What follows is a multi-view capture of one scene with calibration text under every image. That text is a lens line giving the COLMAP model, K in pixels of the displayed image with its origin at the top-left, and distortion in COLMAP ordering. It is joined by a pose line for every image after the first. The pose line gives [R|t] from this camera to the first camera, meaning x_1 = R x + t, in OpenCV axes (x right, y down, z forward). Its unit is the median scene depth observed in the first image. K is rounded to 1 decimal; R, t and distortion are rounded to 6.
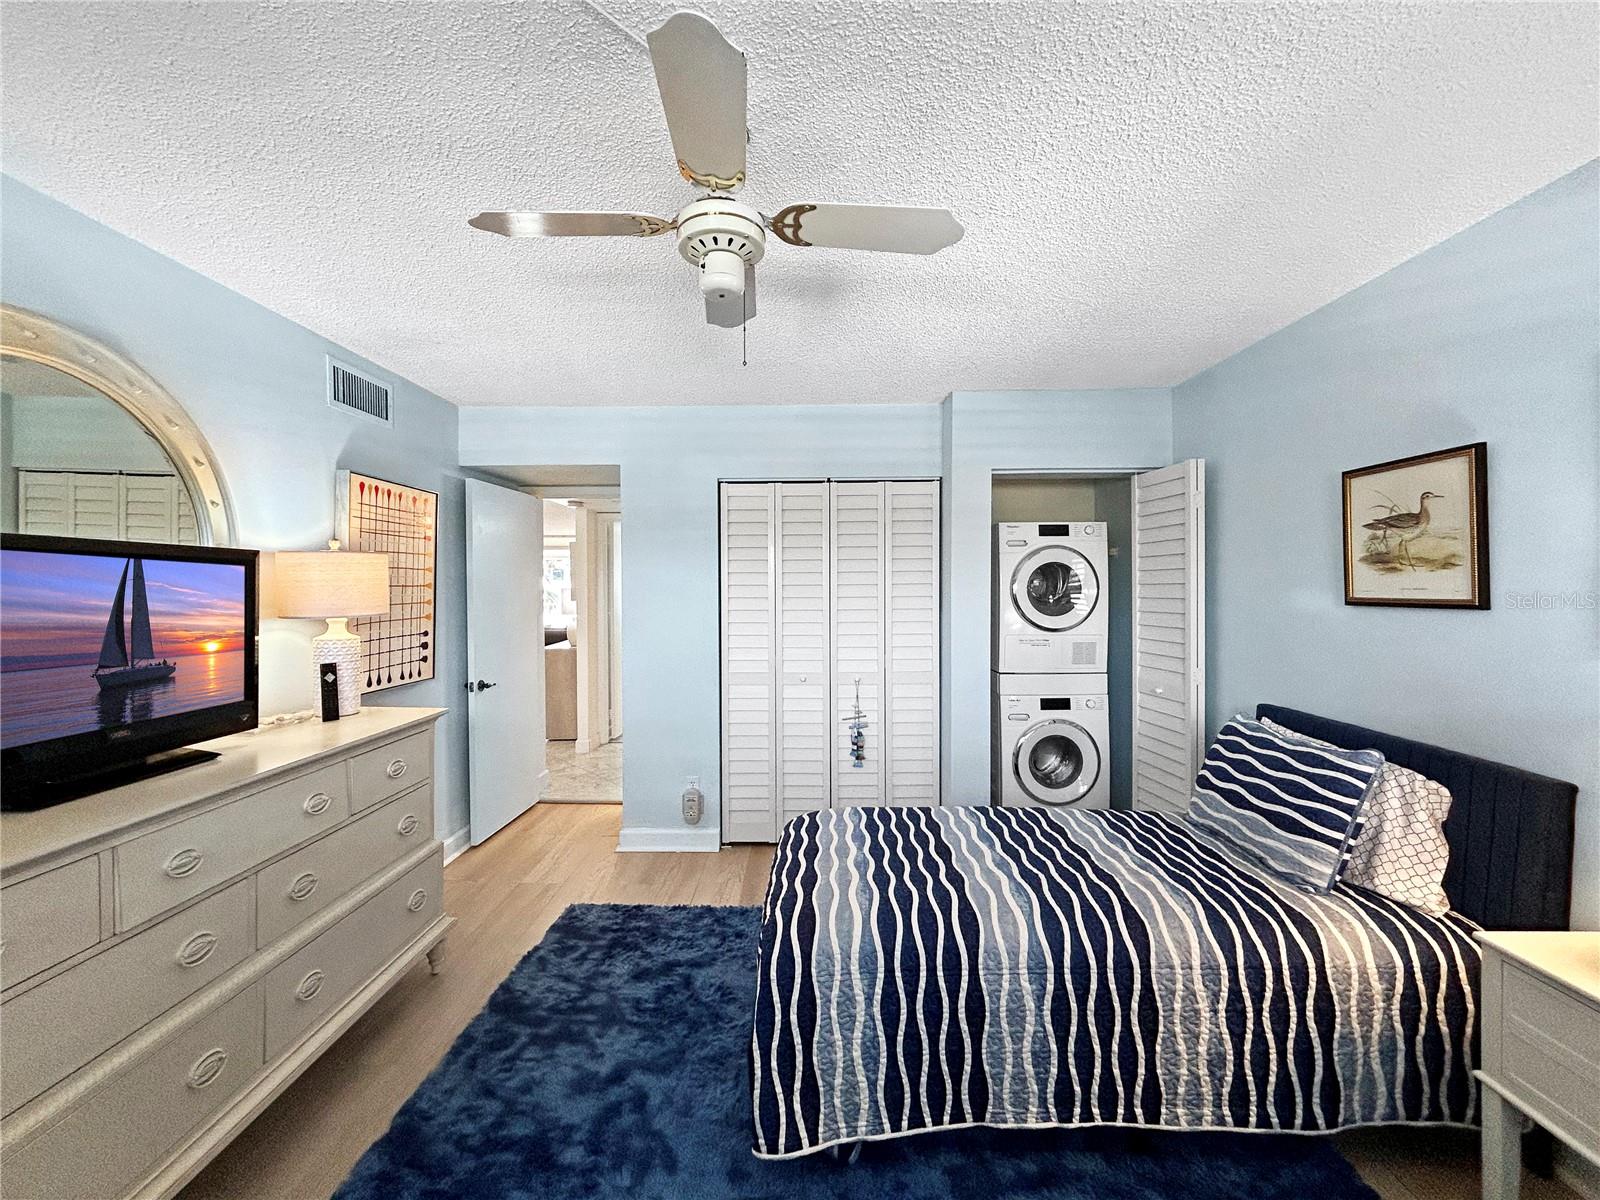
lens RADIAL K [[652.3, 0, 790.5], [0, 652.3, 588.5], [0, 0, 1]] dist [-0.001969, 0.001880]
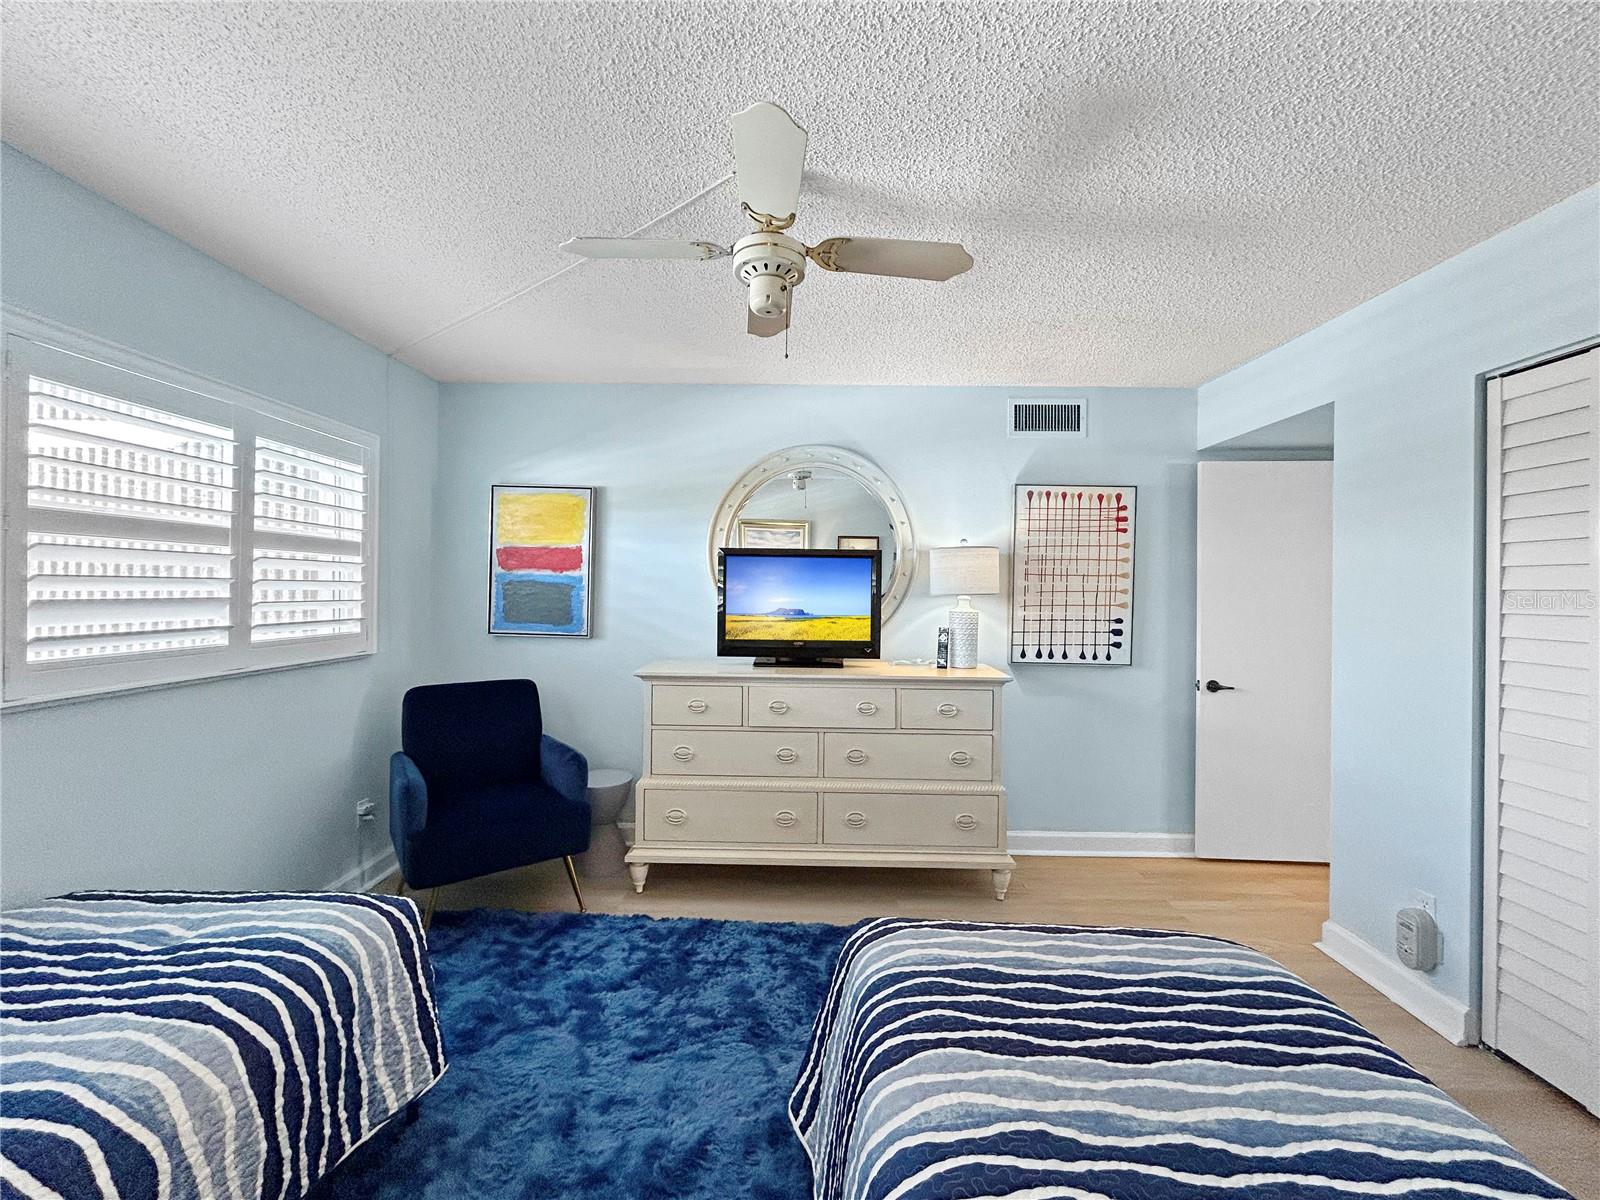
lens RADIAL K [[652.3, 0, 804.7], [0, 652.3, 589.7], [0, 0, 1]] dist [-0.001969, 0.001880]
pose [[0.013643, 0.001889, -0.999905, 0.507483], [-0.015071, 0.999885, 0.001684, 0.025260], [0.999793, 0.015047, 0.013670, 0.495326]]
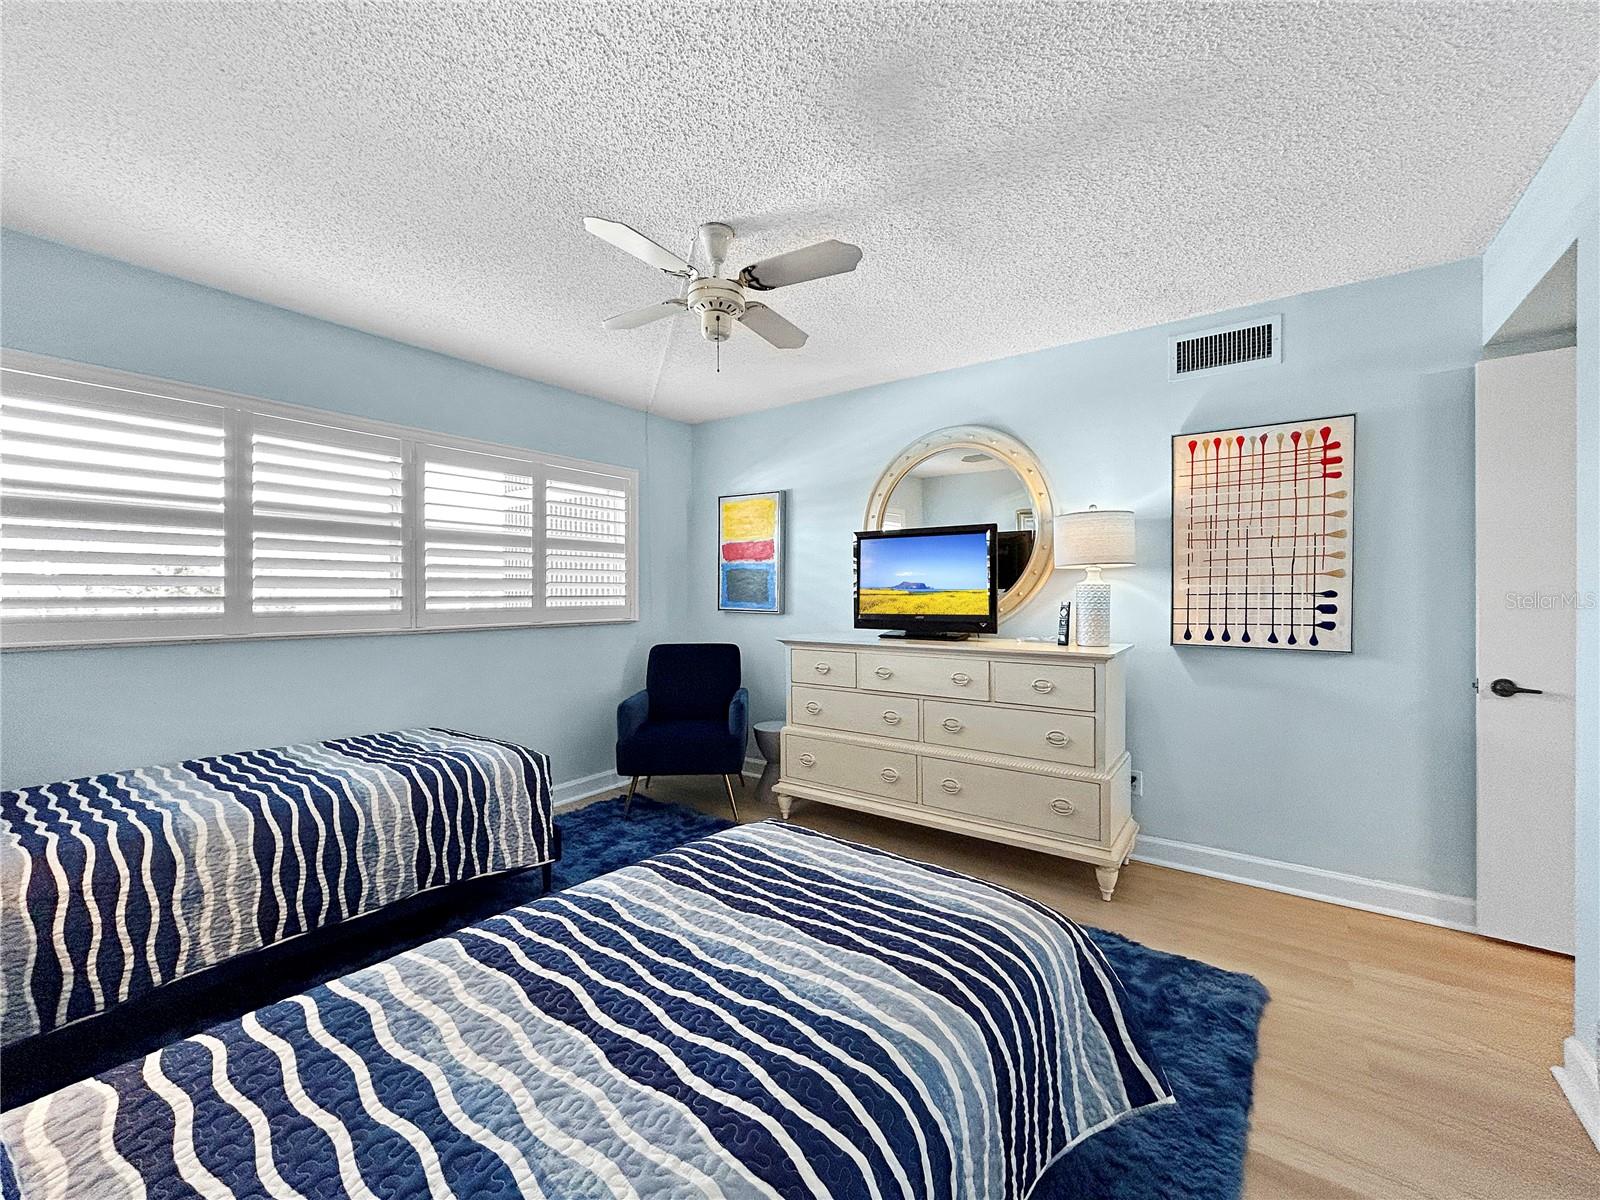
lens RADIAL K [[652.3, 0, 803.7], [0, 652.3, 594.1], [0, 0, 1]] dist [-0.001969, 0.001880]
pose [[-0.561207, 0.005462, -0.827657, 0.491152], [0.001029, 0.999982, 0.005902, 0.066018], [0.827675, 0.002461, -0.561203, 0.949311]]
